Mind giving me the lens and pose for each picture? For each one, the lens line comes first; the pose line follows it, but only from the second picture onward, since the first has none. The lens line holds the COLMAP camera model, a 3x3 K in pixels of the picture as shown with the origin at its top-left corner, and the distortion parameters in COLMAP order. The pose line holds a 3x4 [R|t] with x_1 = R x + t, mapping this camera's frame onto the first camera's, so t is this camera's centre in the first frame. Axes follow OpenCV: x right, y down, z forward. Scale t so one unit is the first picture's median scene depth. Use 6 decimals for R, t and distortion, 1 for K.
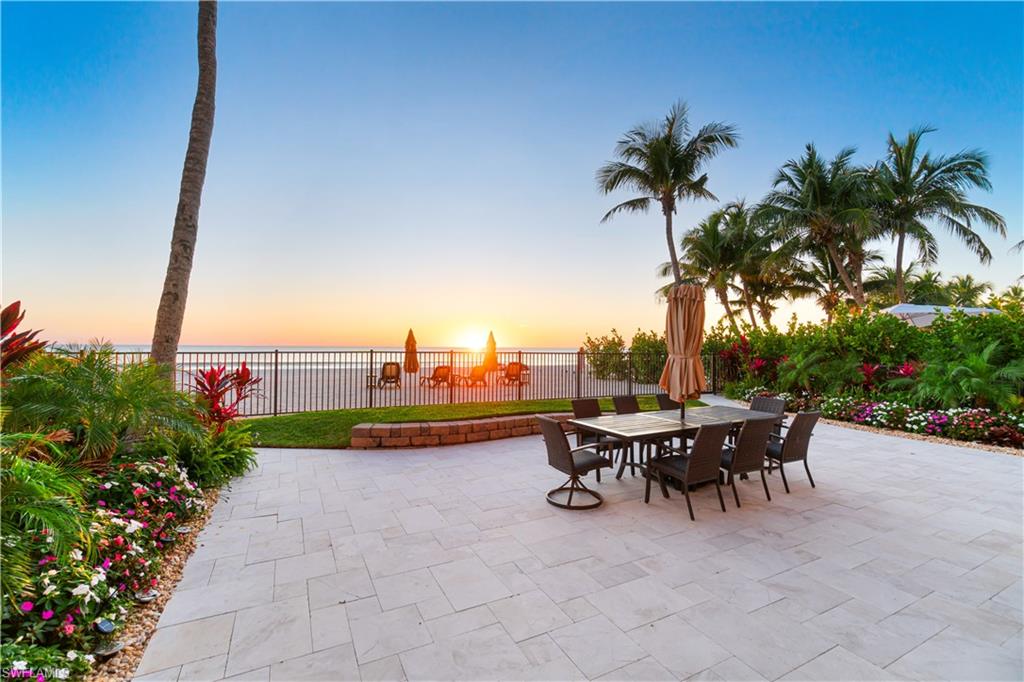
lens RADIAL K [[435.9, 0, 508.5], [0, 435.9, 340.7], [0, 0, 1]] dist [-0.005221, 0.000026]
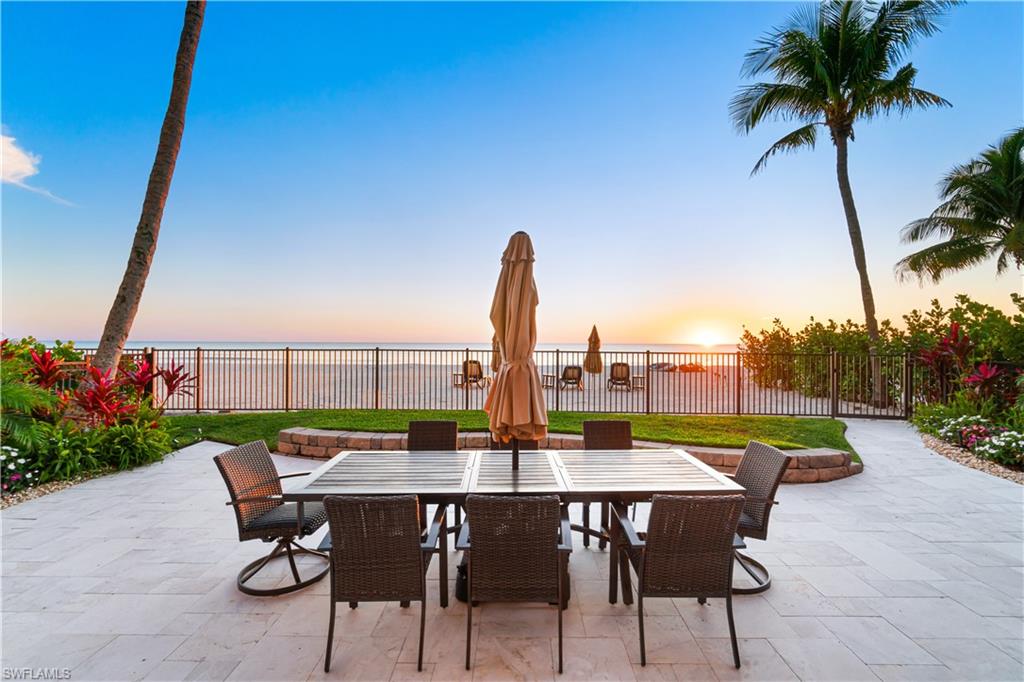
lens RADIAL K [[448.0, 0, 514.7], [0, 448.0, 342.0], [0, 0, 1]] dist [-0.000924, 0.000053]
pose [[0.888717, -0.003594, -0.458442, 0.255913], [0.008038, 0.999938, 0.007742, 0.002583], [0.458385, -0.010566, 0.888691, 0.181498]]
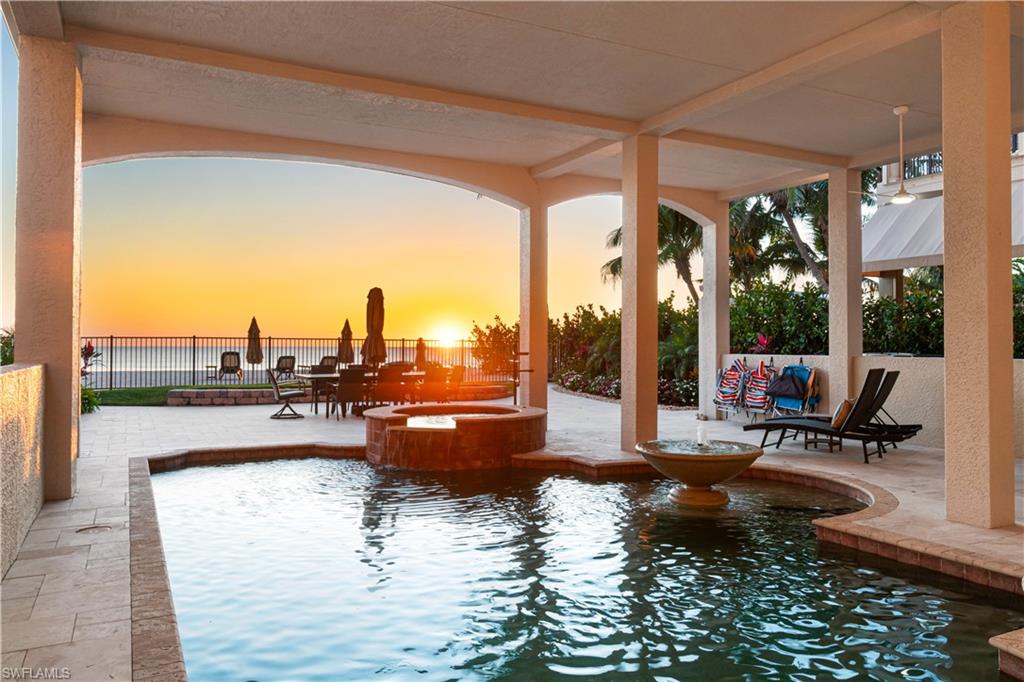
lens RADIAL K [[733.3, 0, 509.1], [0, 733.3, 325.2], [0, 0, 1]] dist [-0.004701, 0.004382]
pose [[0.999921, -0.004804, 0.011641, 0.325584], [0.004958, 0.999900, -0.013247, 0.014821], [-0.011576, 0.013303, 0.999844, -0.623295]]
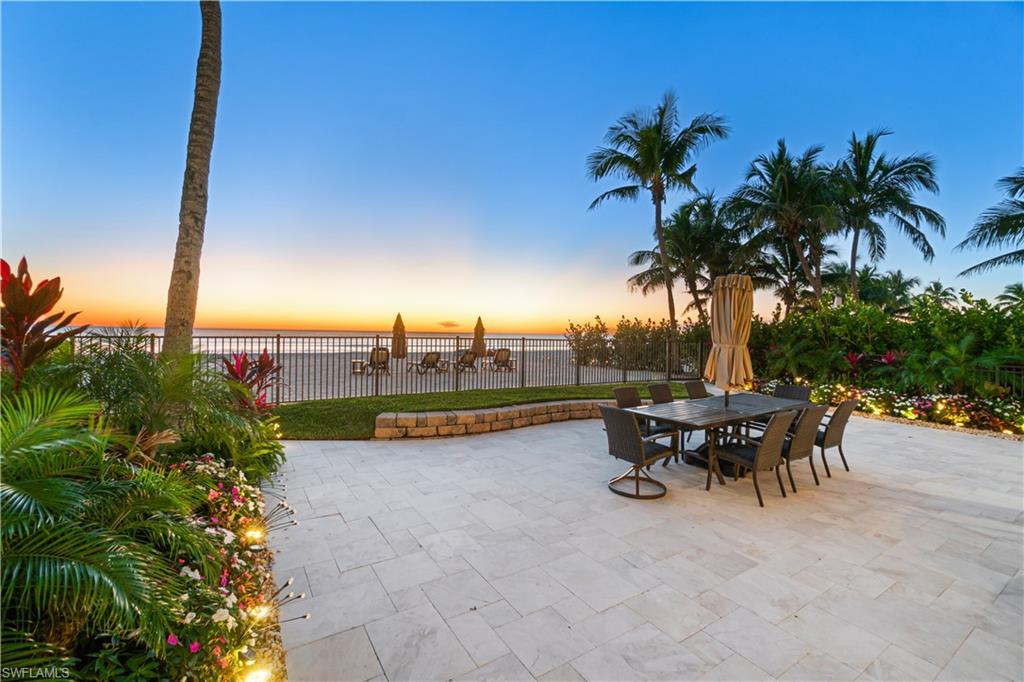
lens RADIAL K [[435.9, 0, 508.5], [0, 435.9, 340.7], [0, 0, 1]] dist [-0.005221, 0.000026]
pose [[0.995376, 0.008384, 0.095687, -0.078721], [-0.011647, 0.999368, 0.033593, -0.001443], [-0.095345, -0.034553, 0.994844, 0.015856]]
